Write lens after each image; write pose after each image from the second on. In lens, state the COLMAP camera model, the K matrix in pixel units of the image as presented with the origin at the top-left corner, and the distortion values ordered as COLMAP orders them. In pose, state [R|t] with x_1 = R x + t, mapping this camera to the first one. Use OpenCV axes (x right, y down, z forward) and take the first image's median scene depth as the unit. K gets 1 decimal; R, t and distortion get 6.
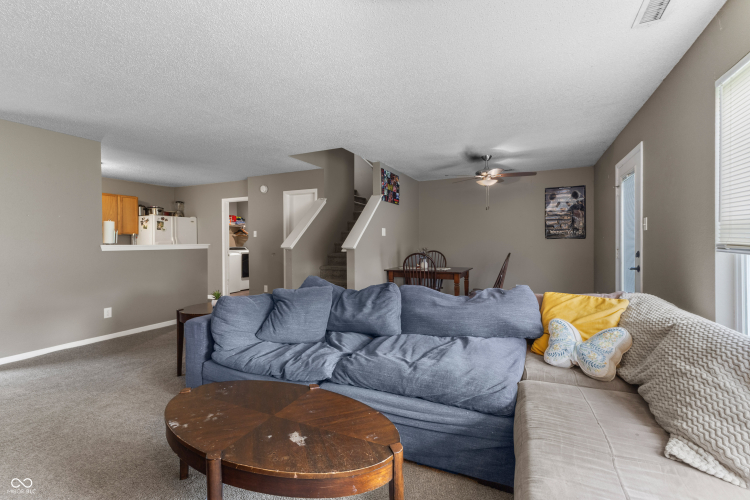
lens RADIAL K [[325.2, 0, 372.9], [0, 325.2, 243.8], [0, 0, 1]] dist [0.012451, 0.001228]
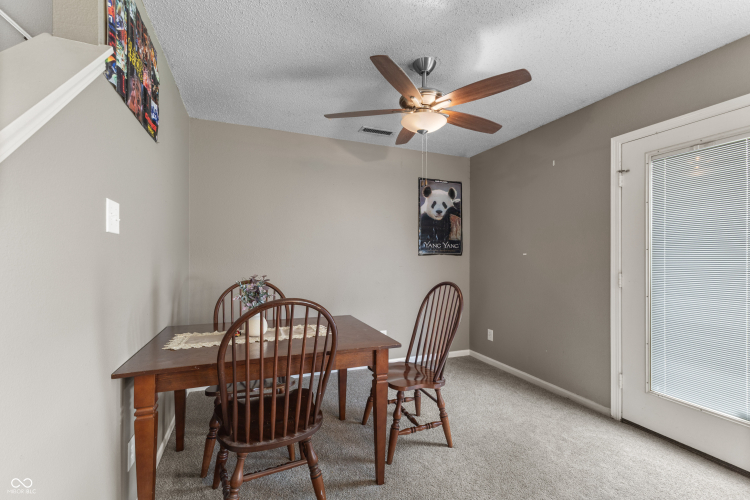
lens RADIAL K [[325.2, 0, 379.1], [0, 325.2, 254.1], [0, 0, 1]] dist [0.012451, 0.001228]
pose [[0.657496, 0.013337, 0.753340, -0.018054], [0.004407, 0.999758, -0.021545, -0.003663], [-0.753445, 0.017486, 0.657278, 0.700731]]
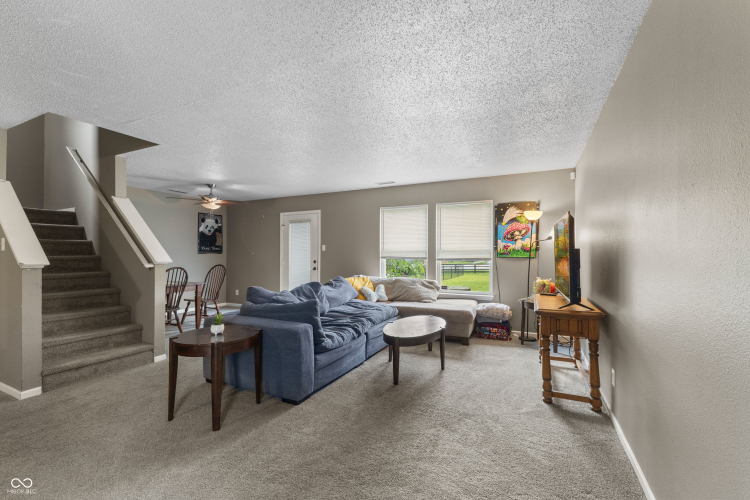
lens RADIAL K [[325.2, 0, 376.9], [0, 325.2, 253.3], [0, 0, 1]] dist [0.012451, 0.001228]
pose [[-0.002304, 0.007994, 0.999965, -0.786304], [0.012067, 0.999895, -0.007965, 0.002217], [-0.999925, 0.012048, -0.002400, 0.362894]]
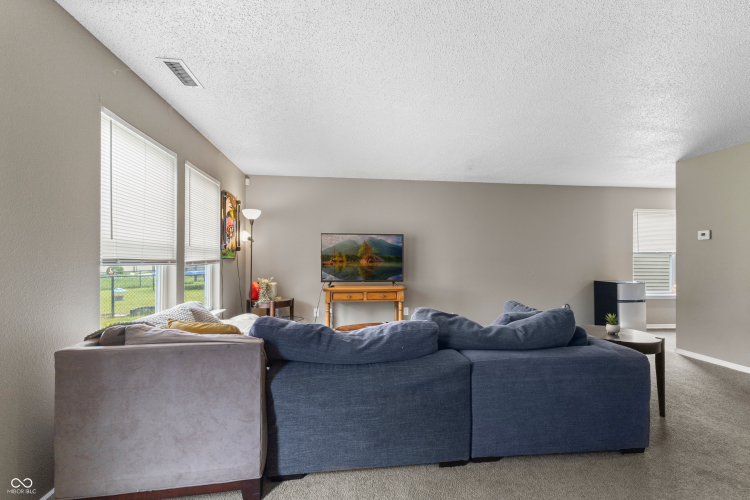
lens RADIAL K [[325.2, 0, 374.6], [0, 325.2, 254.6], [0, 0, 1]] dist [0.012451, 0.001228]
pose [[-0.841699, -0.000379, -0.539947, 0.413931], [-0.006114, 0.999942, 0.008829, -0.007149], [0.539912, 0.010733, -0.841653, 0.884494]]
